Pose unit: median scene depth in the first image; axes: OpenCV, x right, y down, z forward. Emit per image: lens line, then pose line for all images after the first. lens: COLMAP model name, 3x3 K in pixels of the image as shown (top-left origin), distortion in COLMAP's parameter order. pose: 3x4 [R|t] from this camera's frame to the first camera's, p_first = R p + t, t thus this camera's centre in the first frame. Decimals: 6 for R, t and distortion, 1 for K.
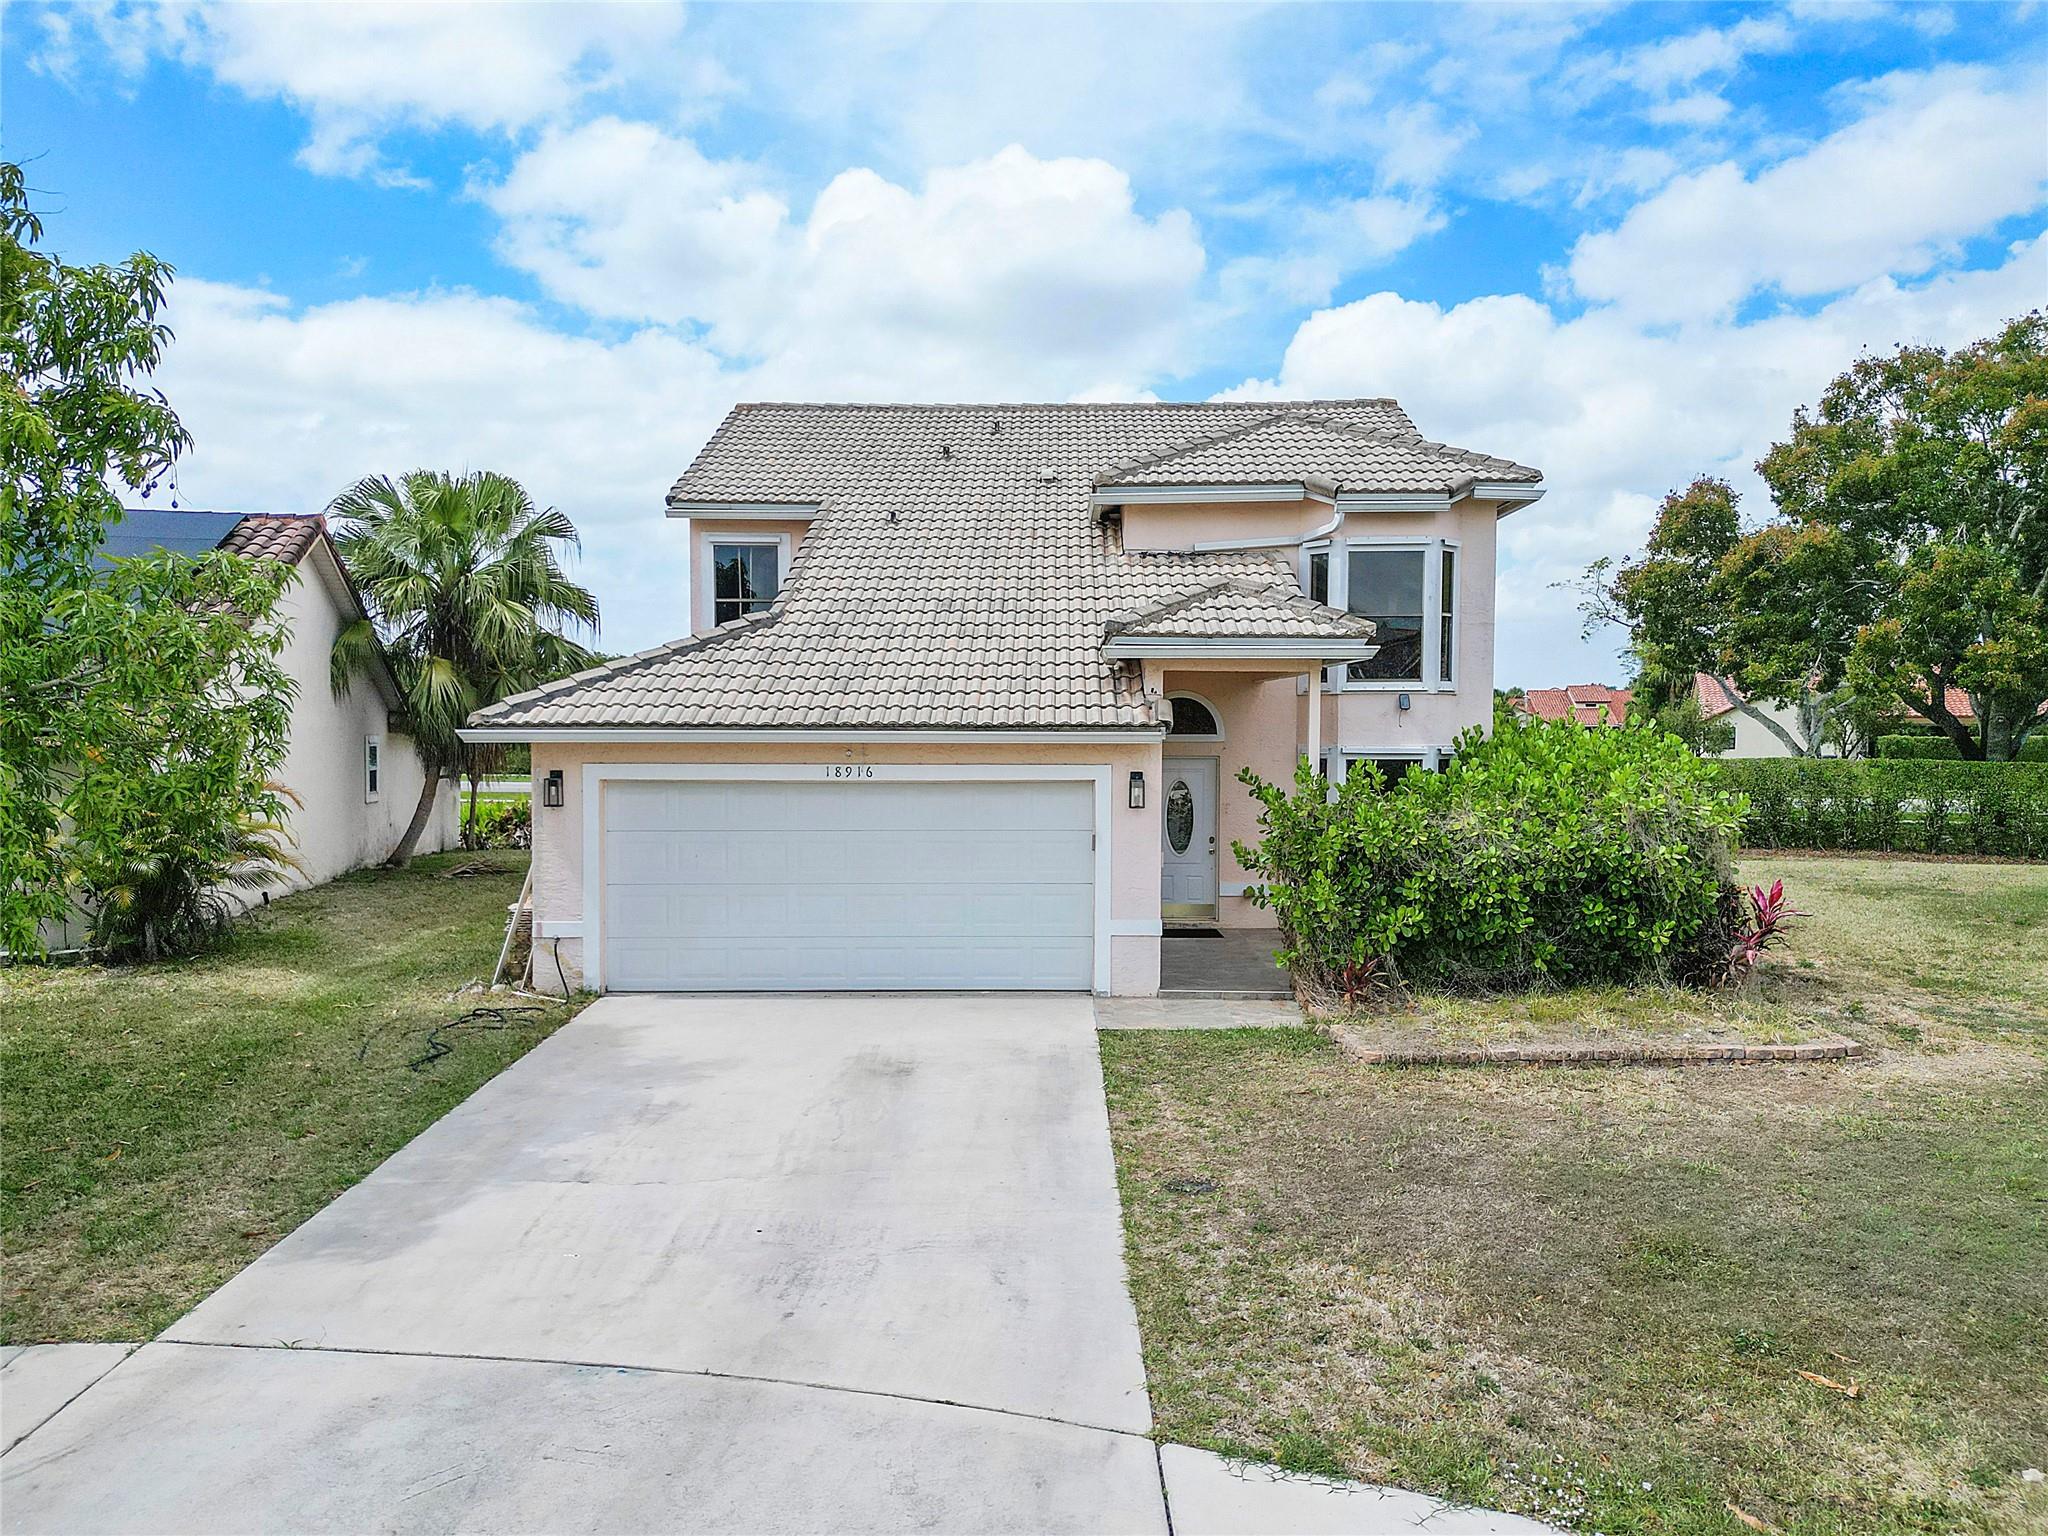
lens RADIAL K [[1446.4, 0, 1024.0], [0, 1446.4, 768.0], [0, 0, 1]] dist [0.045543, -0.037648]
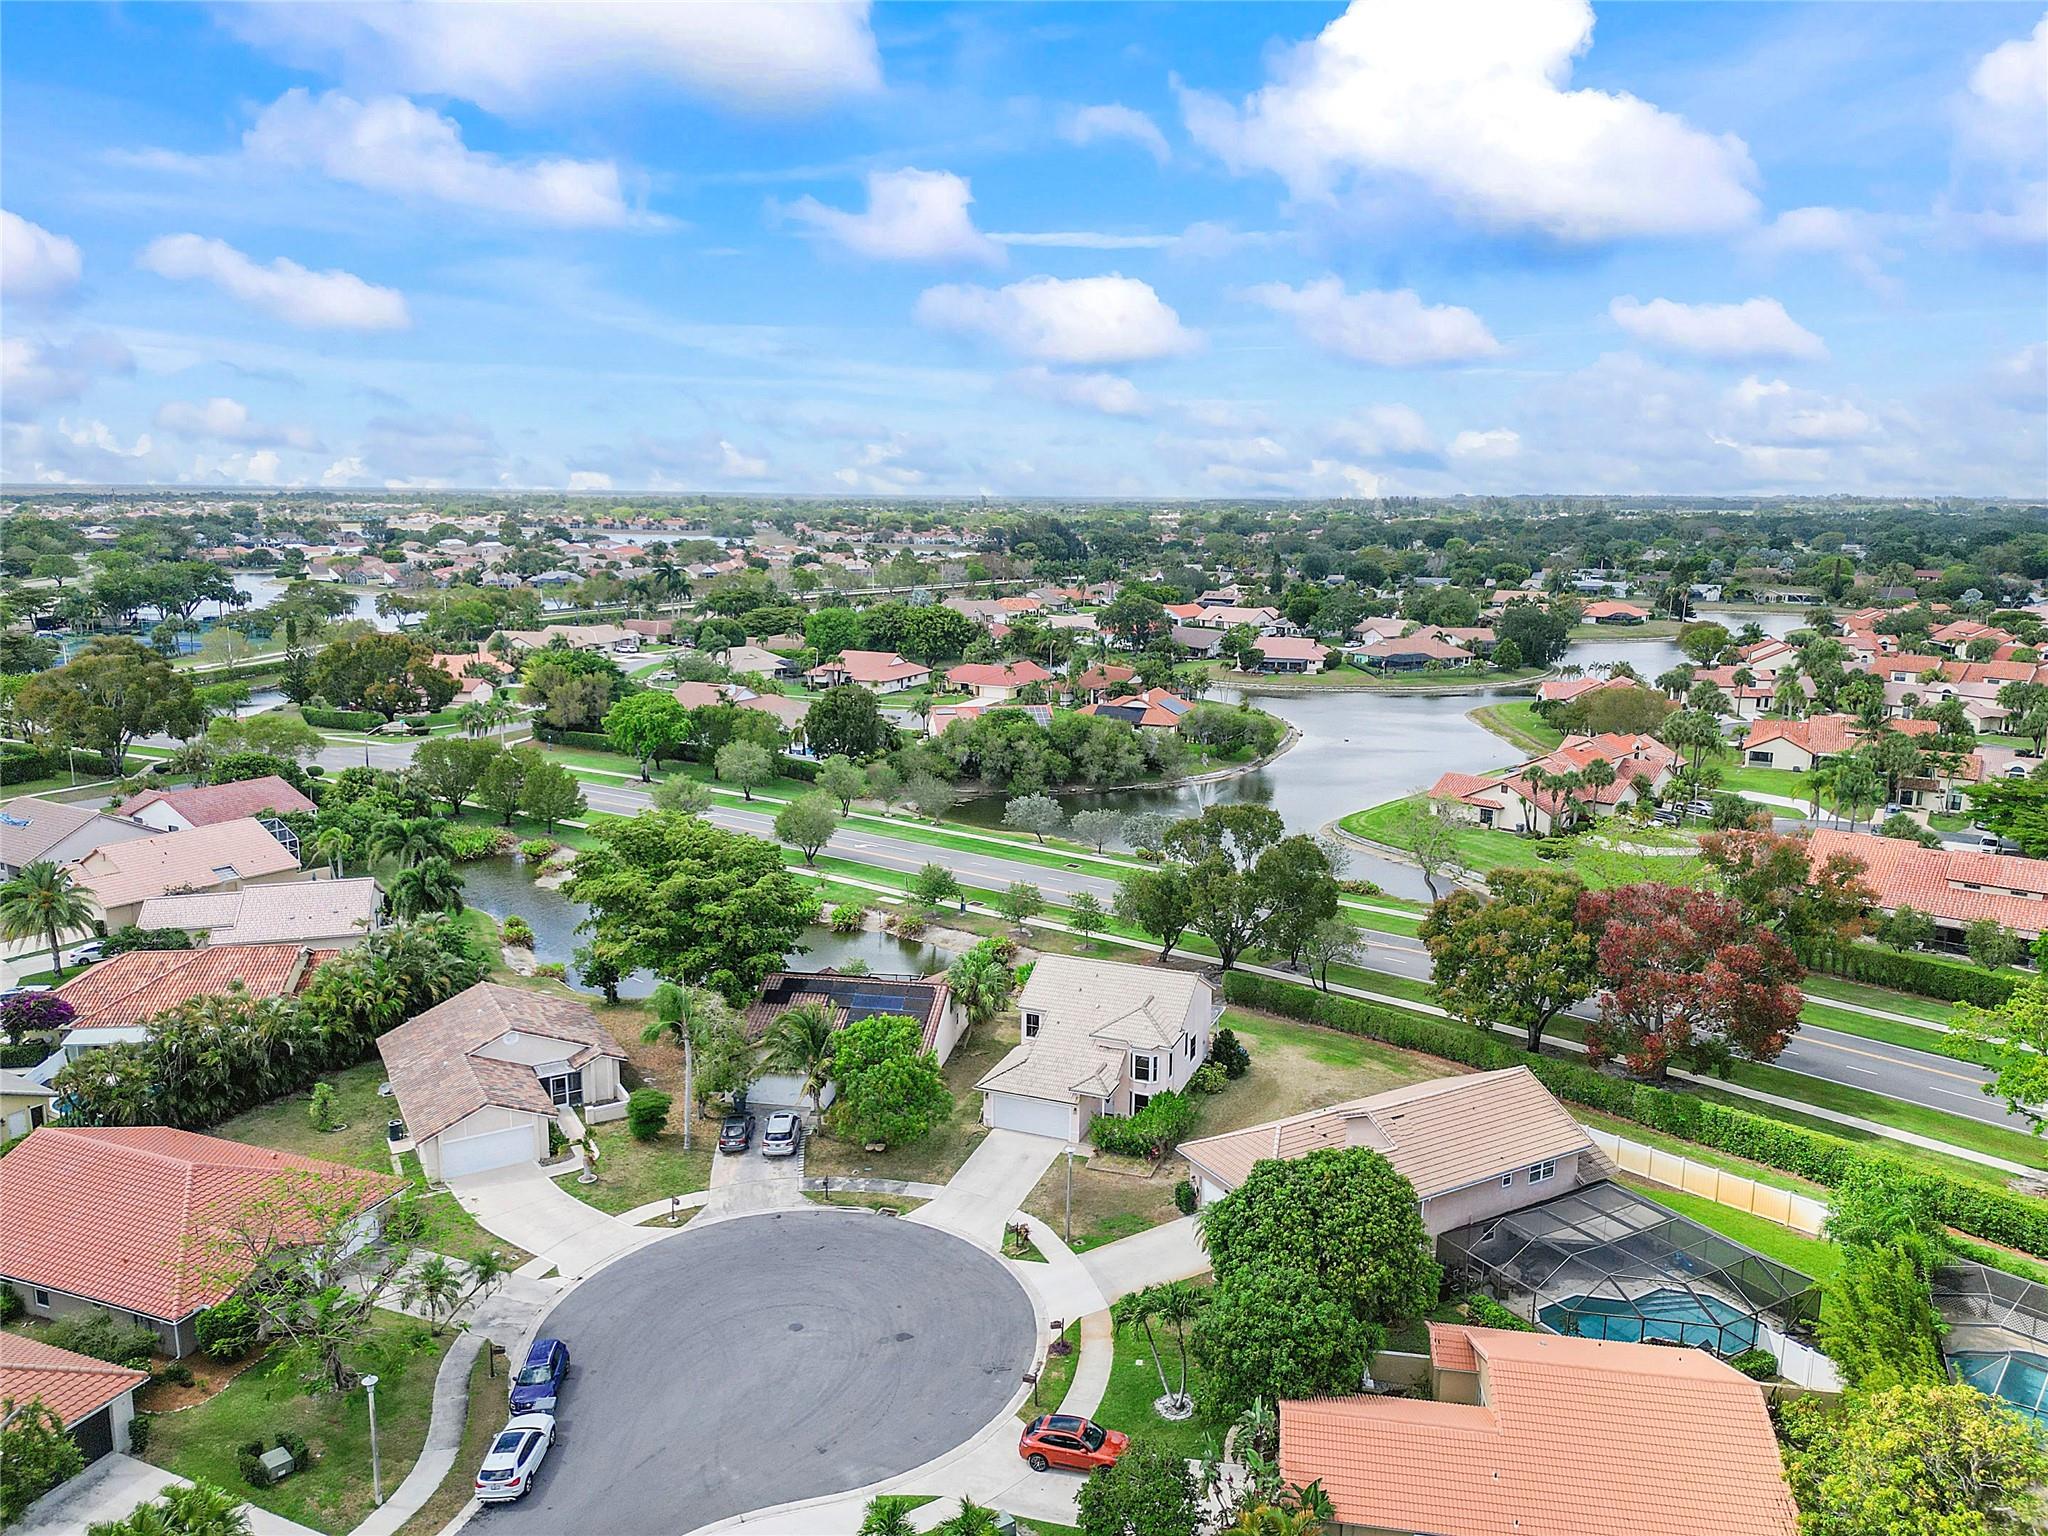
lens RADIAL K [[1441.0, 0, 1024.0], [0, 1441.0, 768.0], [0, 0, 1]] dist [0.080028, -0.076045]
pose [[0.937513, 0.069001, -0.341041, 1.894815], [-0.015030, 0.987256, 0.158429, -2.424094], [0.347626, -0.143403, 0.926602, -4.609597]]
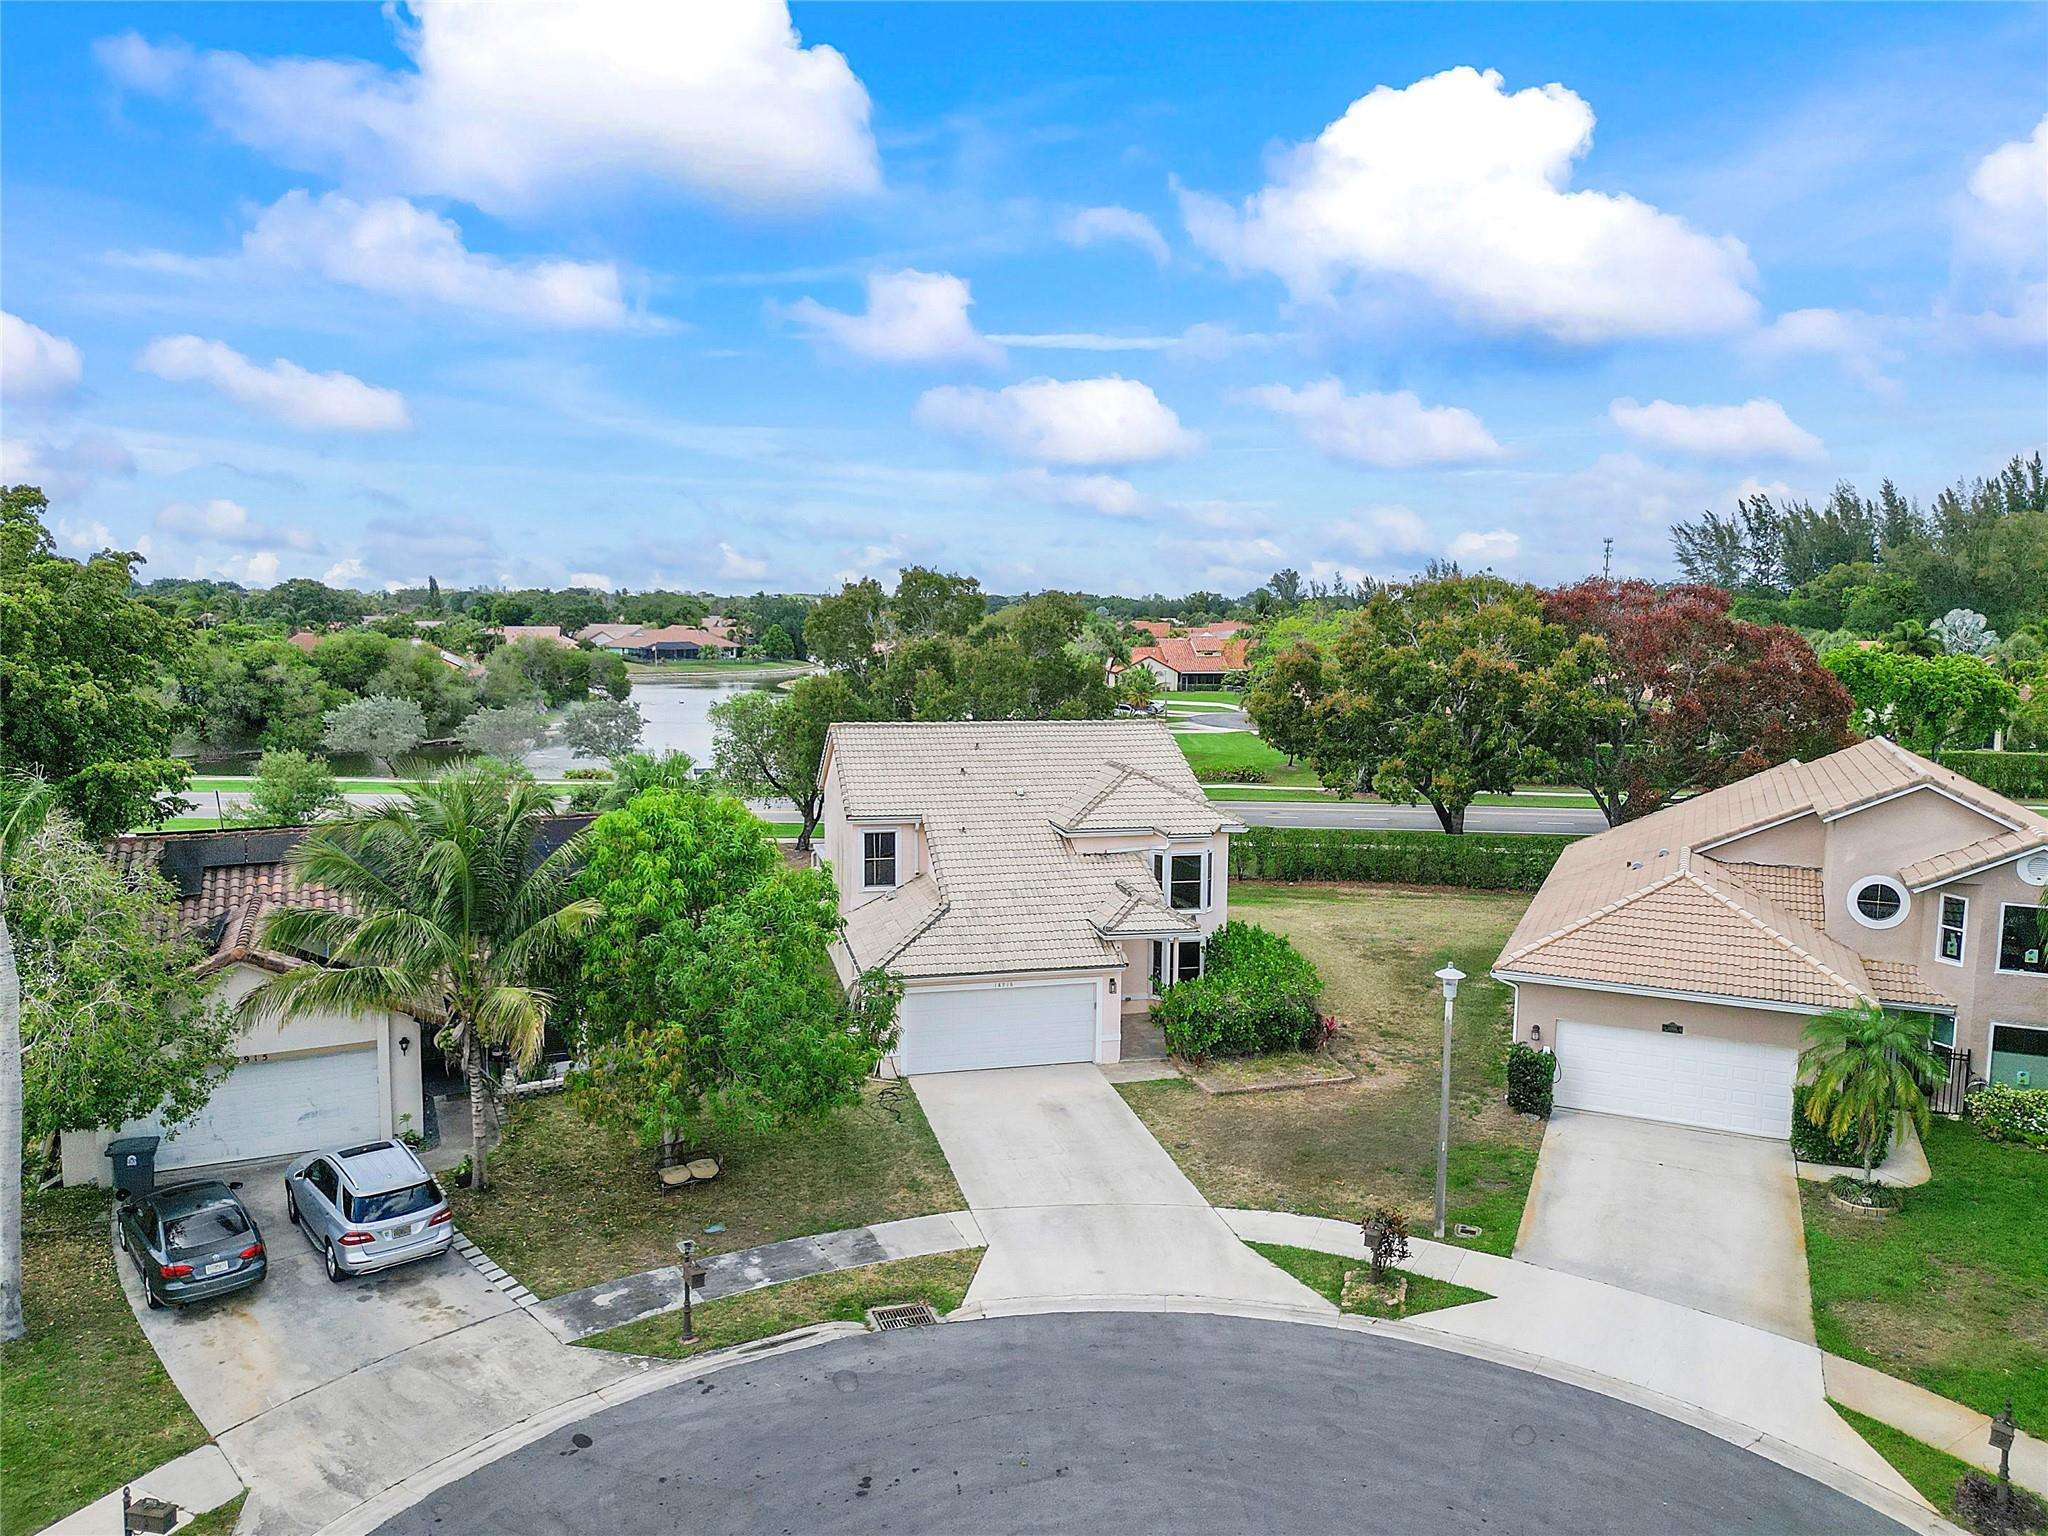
lens RADIAL K [[1441.0, 0, 1024.0], [0, 1441.0, 768.0], [0, 0, 1]] dist [0.080028, -0.076045]
pose [[0.967606, -0.023203, 0.251396, -0.739412], [0.001709, 0.996347, 0.085380, -0.614378], [-0.252458, -0.082184, 0.964111, -1.475683]]
